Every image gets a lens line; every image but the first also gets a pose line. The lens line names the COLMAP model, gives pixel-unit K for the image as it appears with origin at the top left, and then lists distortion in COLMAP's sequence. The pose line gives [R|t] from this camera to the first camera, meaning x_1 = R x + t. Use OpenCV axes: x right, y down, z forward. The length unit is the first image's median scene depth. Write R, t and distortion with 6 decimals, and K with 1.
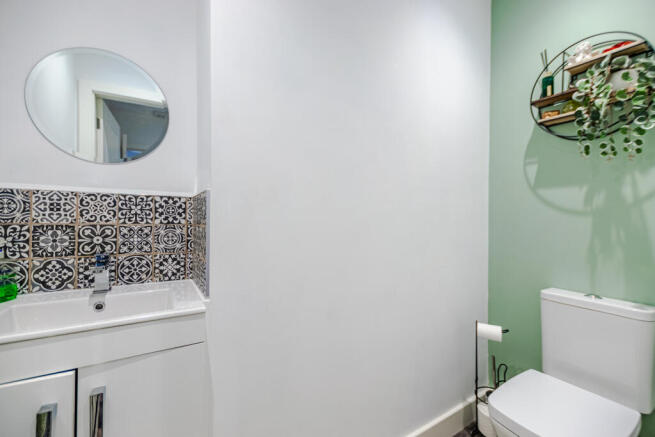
lens RADIAL K [[284.8, 0, 329.6], [0, 284.8, 216.9], [0, 0, 1]] dist [0.004284, -0.000536]
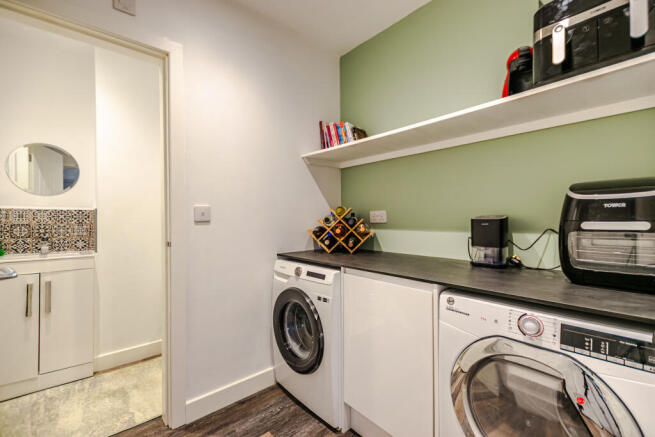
lens RADIAL K [[284.8, 0, 326.6], [0, 284.8, 218.7], [0, 0, 1]] dist [0.004284, -0.000536]
pose [[0.986805, -0.009848, 0.161616, 0.997622], [0.009615, 0.999951, 0.002228, 0.003549], [-0.161630, -0.000645, 0.986851, -1.530913]]
